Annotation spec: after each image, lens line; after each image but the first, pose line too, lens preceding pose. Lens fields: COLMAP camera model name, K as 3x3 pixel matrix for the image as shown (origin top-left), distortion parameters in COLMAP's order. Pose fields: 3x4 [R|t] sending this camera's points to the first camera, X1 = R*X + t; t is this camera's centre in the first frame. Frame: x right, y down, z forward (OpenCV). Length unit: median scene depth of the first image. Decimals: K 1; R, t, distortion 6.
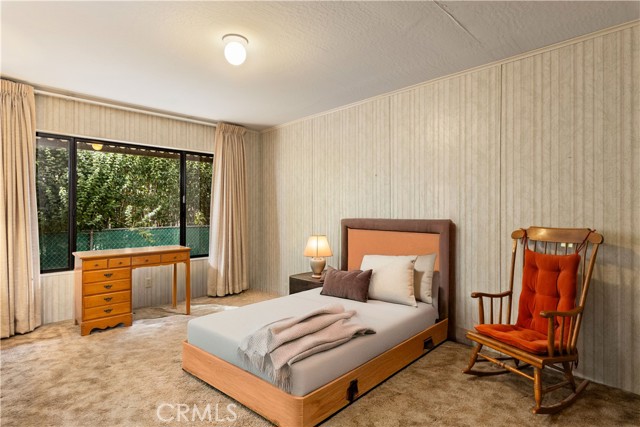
lens RADIAL K [[325.5, 0, 317.8], [0, 325.5, 212.4], [0, 0, 1]] dist [-0.001549, -0.000325]
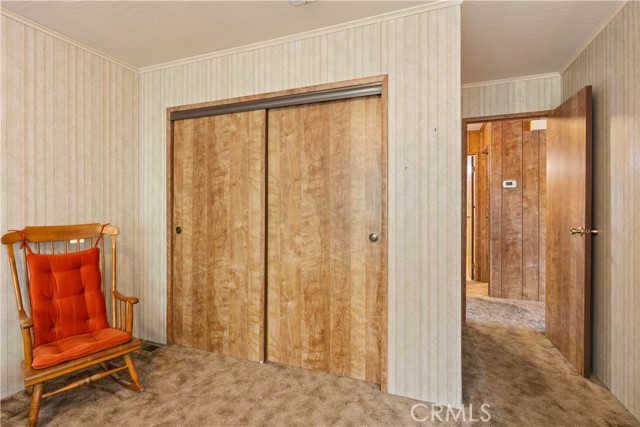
lens RADIAL K [[299.8, 0, 318.3], [0, 299.8, 208.6], [0, 0, 1]] dist [0.000621, 0.000133]
pose [[-0.401850, -0.010526, 0.915645, -0.390704], [0.009187, 0.999837, 0.015525, -0.009040], [-0.915660, 0.014651, -0.401688, 0.669293]]
